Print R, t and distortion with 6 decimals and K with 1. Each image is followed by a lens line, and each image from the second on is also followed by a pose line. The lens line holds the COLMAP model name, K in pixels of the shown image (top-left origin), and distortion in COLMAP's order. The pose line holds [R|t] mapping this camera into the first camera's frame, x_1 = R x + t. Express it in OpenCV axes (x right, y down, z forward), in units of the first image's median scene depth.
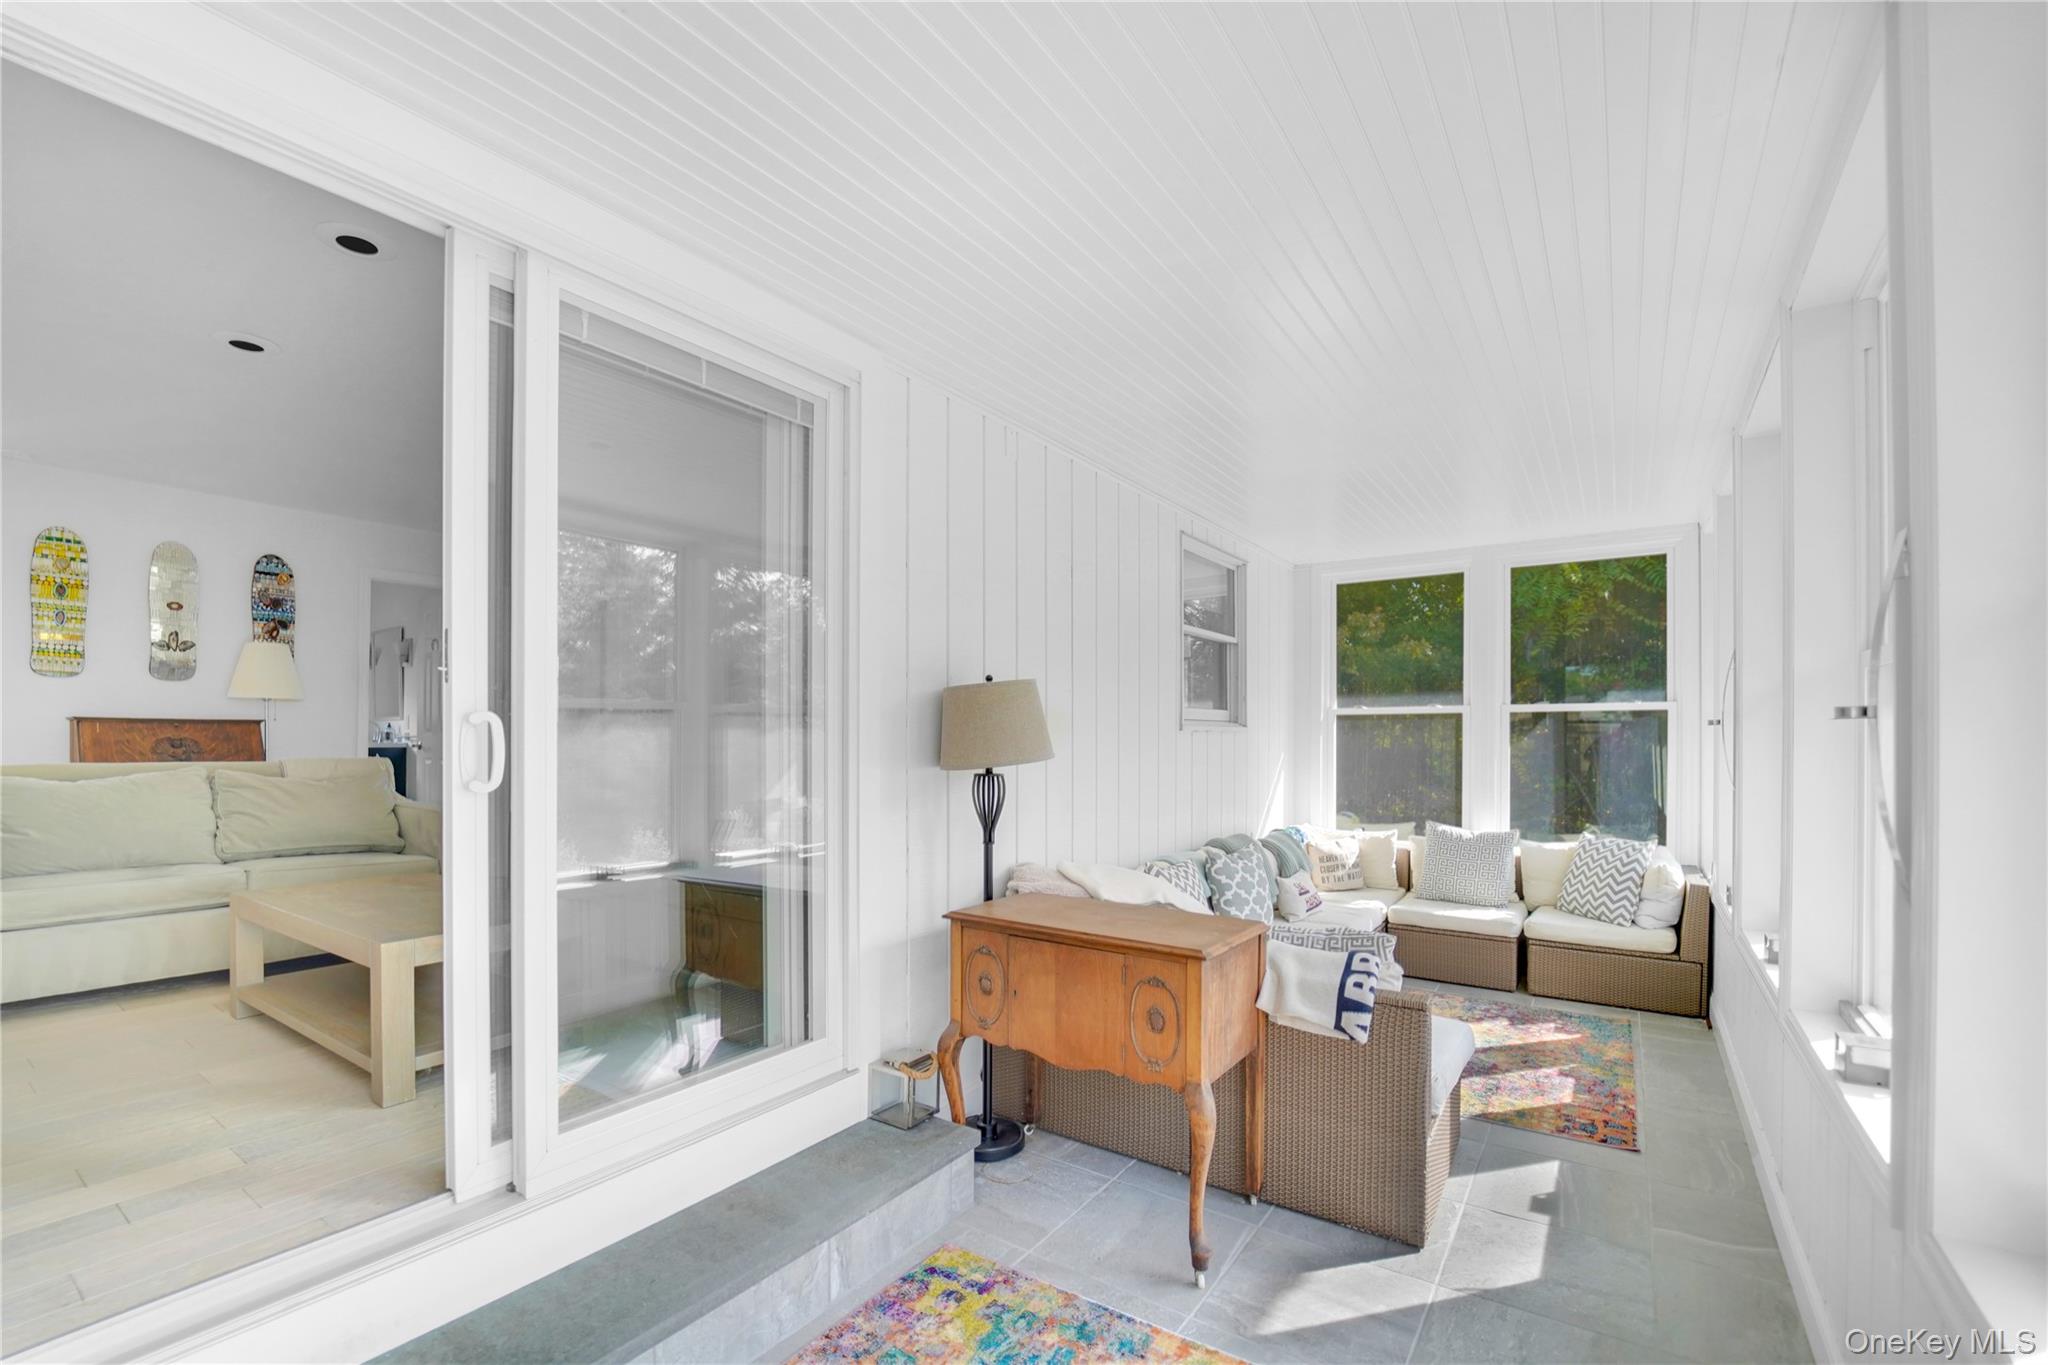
lens RADIAL K [[834.0, 0, 1017.0], [0, 834.0, 756.2], [0, 0, 1]] dist [-0.031758, -0.000004]
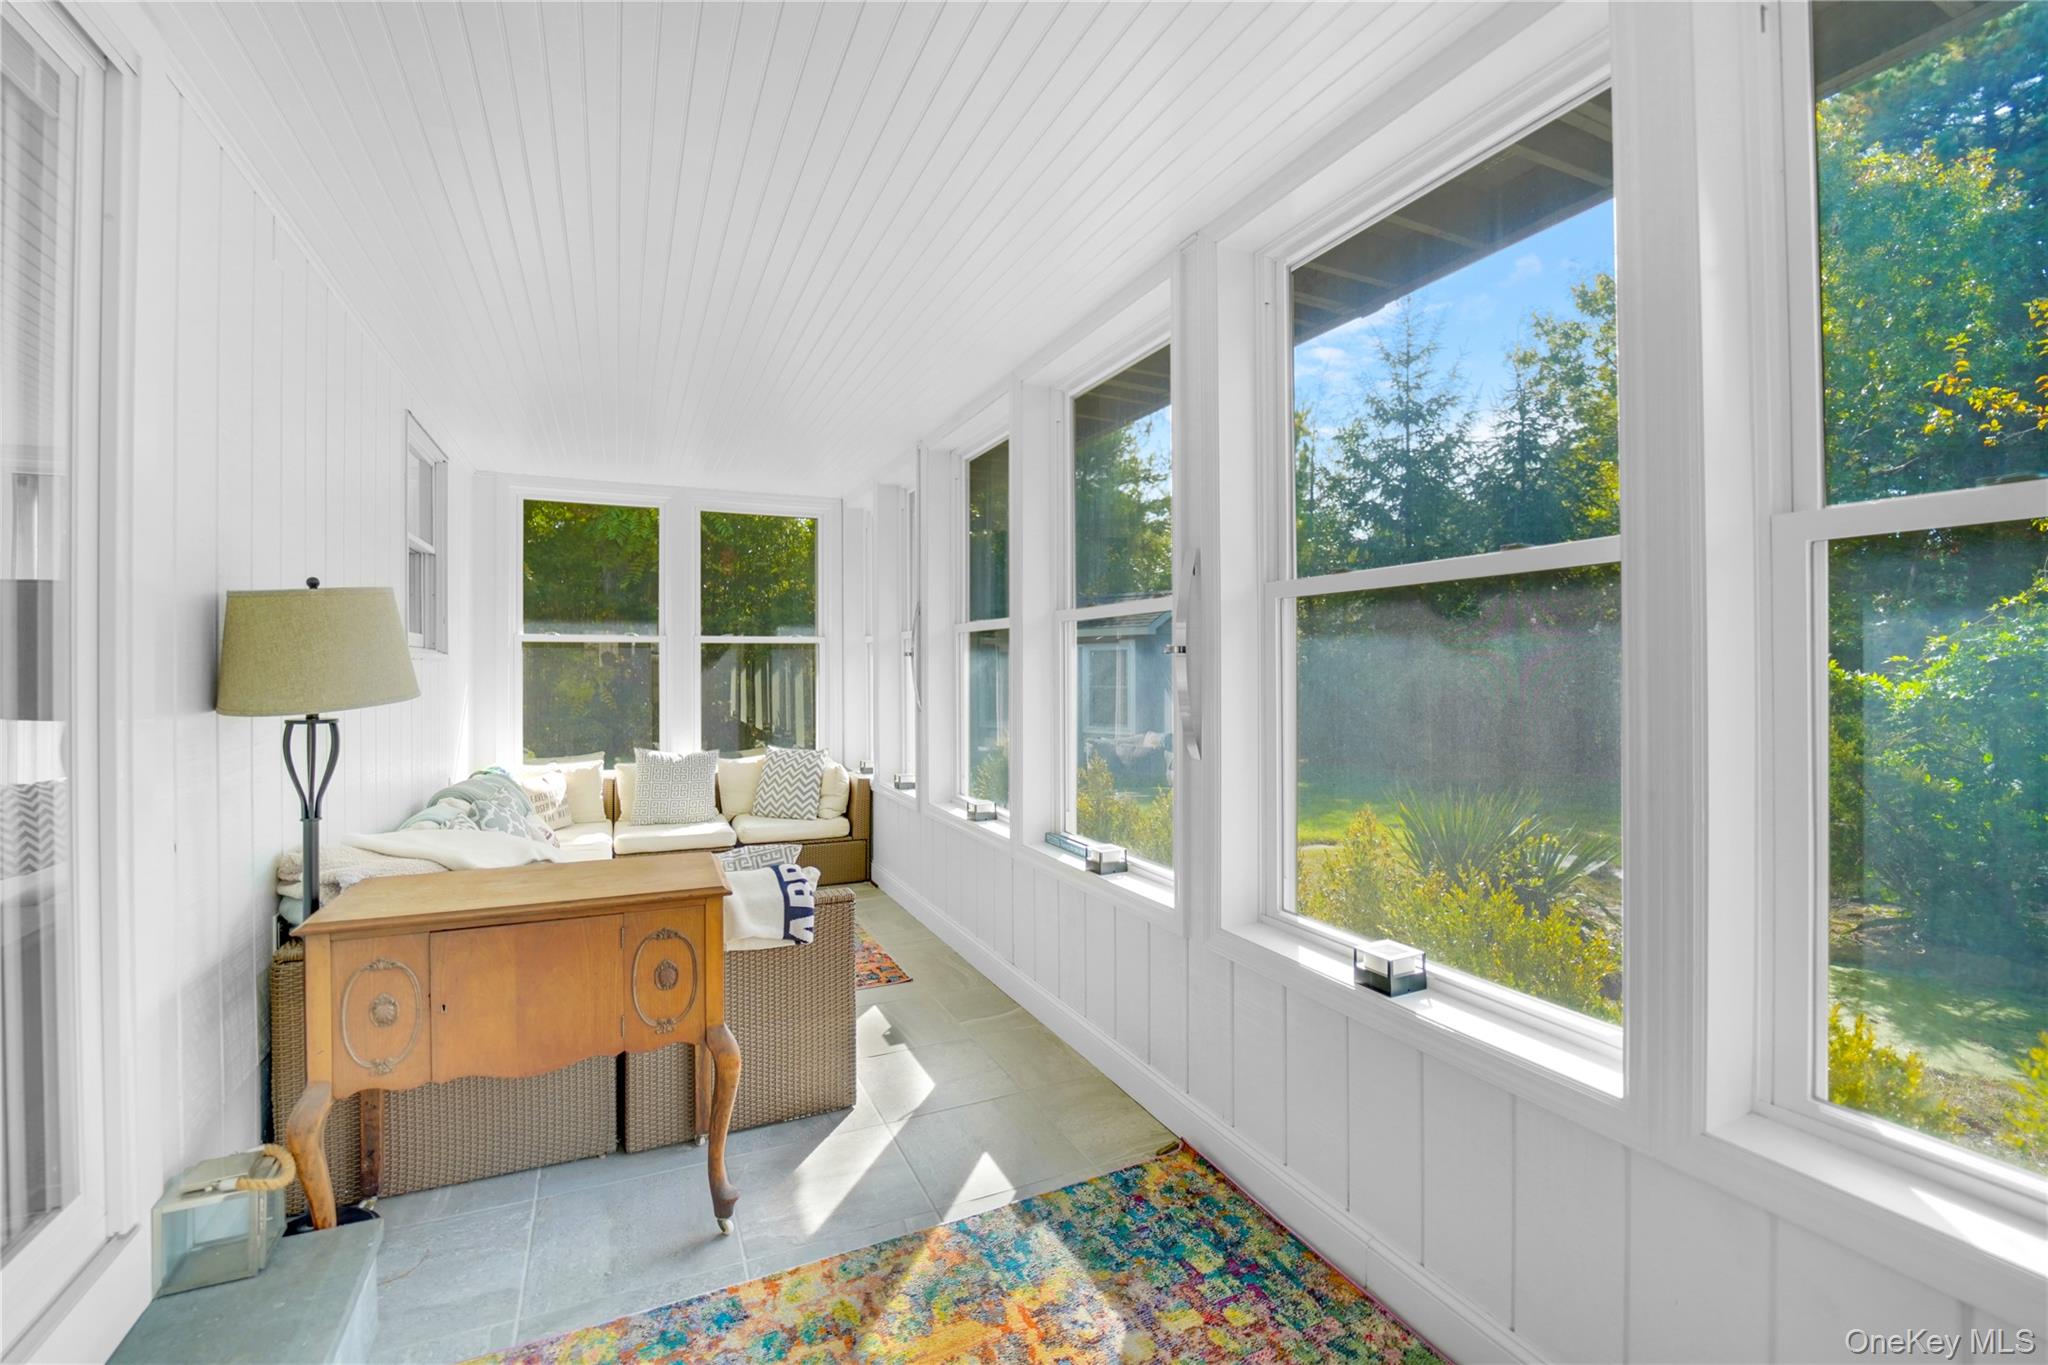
lens RADIAL K [[844.6, 0, 1019.5], [0, 844.6, 679.7], [0, 0, 1]] dist [-0.023349, -0.000179]
pose [[0.521005, -0.013746, 0.853443, -0.414996], [0.018645, 0.999815, 0.004722, -0.006322], [-0.853350, 0.013452, 0.521165, 0.177835]]
